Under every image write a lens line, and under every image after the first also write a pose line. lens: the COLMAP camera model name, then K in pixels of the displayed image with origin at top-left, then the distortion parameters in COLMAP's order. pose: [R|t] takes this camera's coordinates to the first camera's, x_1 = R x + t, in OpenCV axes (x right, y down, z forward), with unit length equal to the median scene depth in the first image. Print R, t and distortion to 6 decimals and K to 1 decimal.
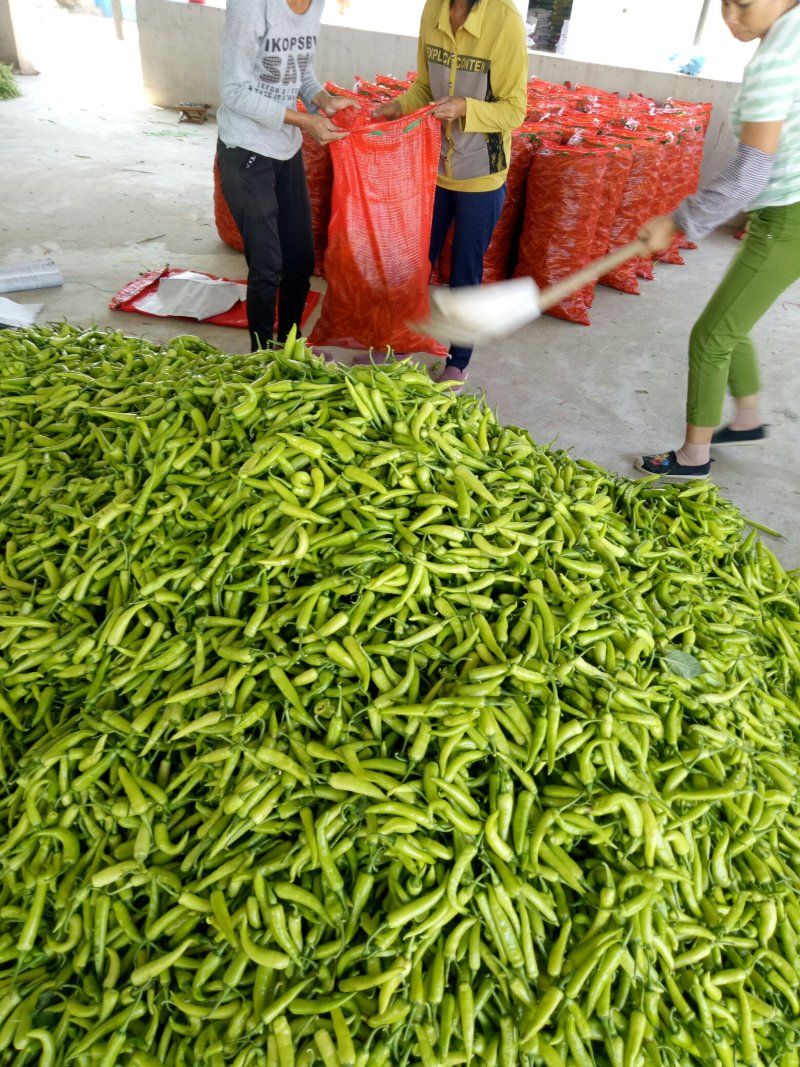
lens RADIAL K [[811.9, 0, 390.9], [0, 811.9, 525.0], [0, 0, 1]] dist [0.102335, -0.051243]
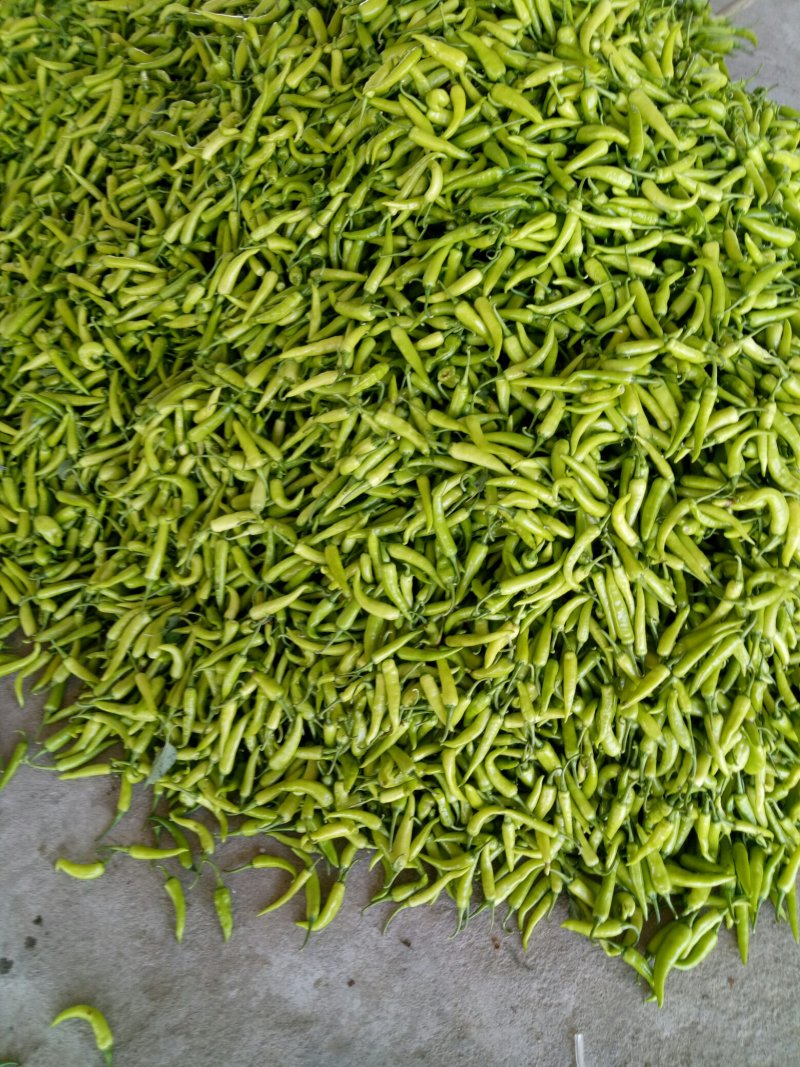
lens RADIAL K [[811.9, 0, 392.6], [0, 811.9, 510.9], [0, 0, 1]] dist [0.102335, -0.051243]
pose [[0.991424, 0.086679, -0.097798, -0.039119], [-0.053590, 0.952214, 0.300692, 0.091820], [0.119188, -0.292872, 0.948694, 0.077651]]
